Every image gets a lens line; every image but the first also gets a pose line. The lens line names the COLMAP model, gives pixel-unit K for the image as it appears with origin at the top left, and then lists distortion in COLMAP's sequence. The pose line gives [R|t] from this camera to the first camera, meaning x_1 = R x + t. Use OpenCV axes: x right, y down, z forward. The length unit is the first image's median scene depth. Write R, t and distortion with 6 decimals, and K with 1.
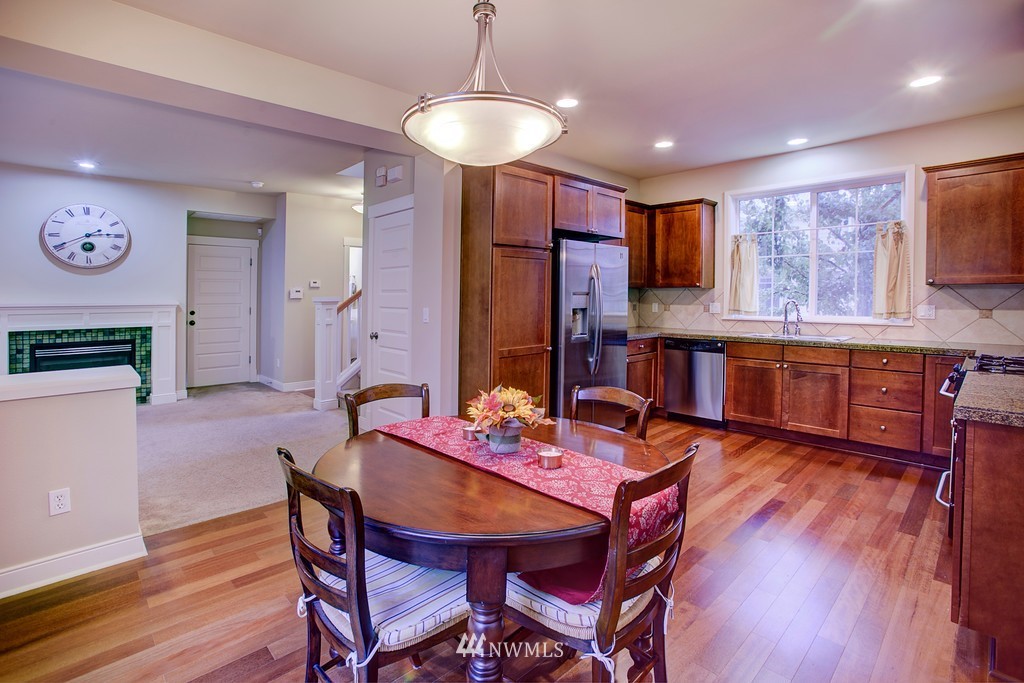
lens RADIAL K [[486.8, 0, 518.0], [0, 486.8, 294.1], [0, 0, 1]] dist [-0.004799, -0.000228]
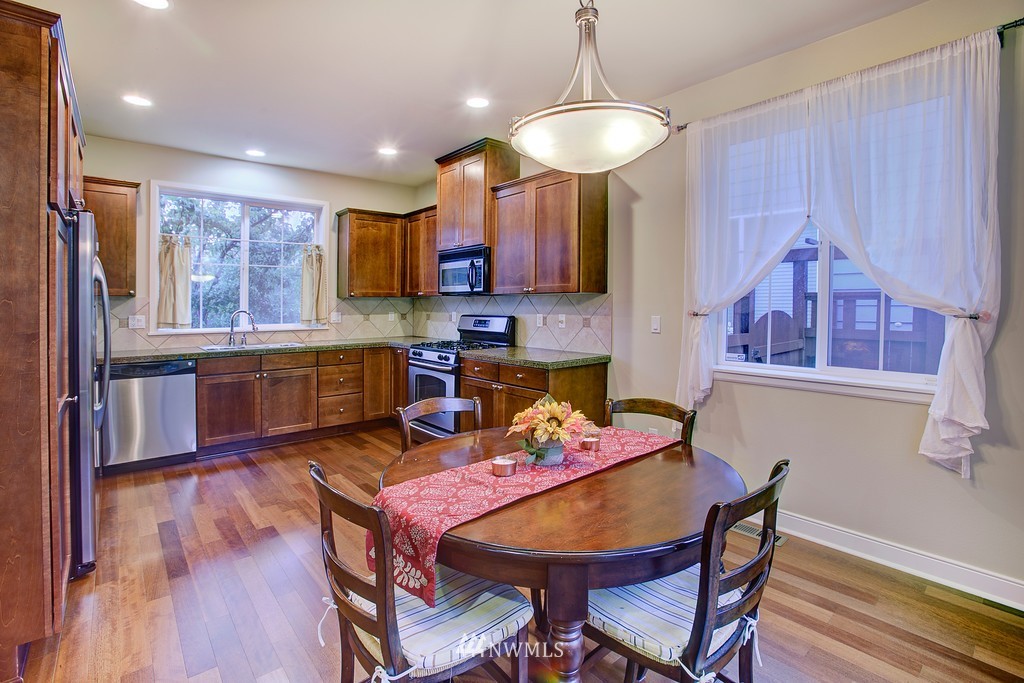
lens RADIAL K [[486.8, 0, 505.3], [0, 486.8, 316.2], [0, 0, 1]] dist [-0.004799, -0.000228]
pose [[0.113072, -0.024998, 0.993272, -0.395807], [0.003502, 0.999687, 0.024761, 0.001852], [-0.993581, 0.000679, 0.113124, 0.386870]]
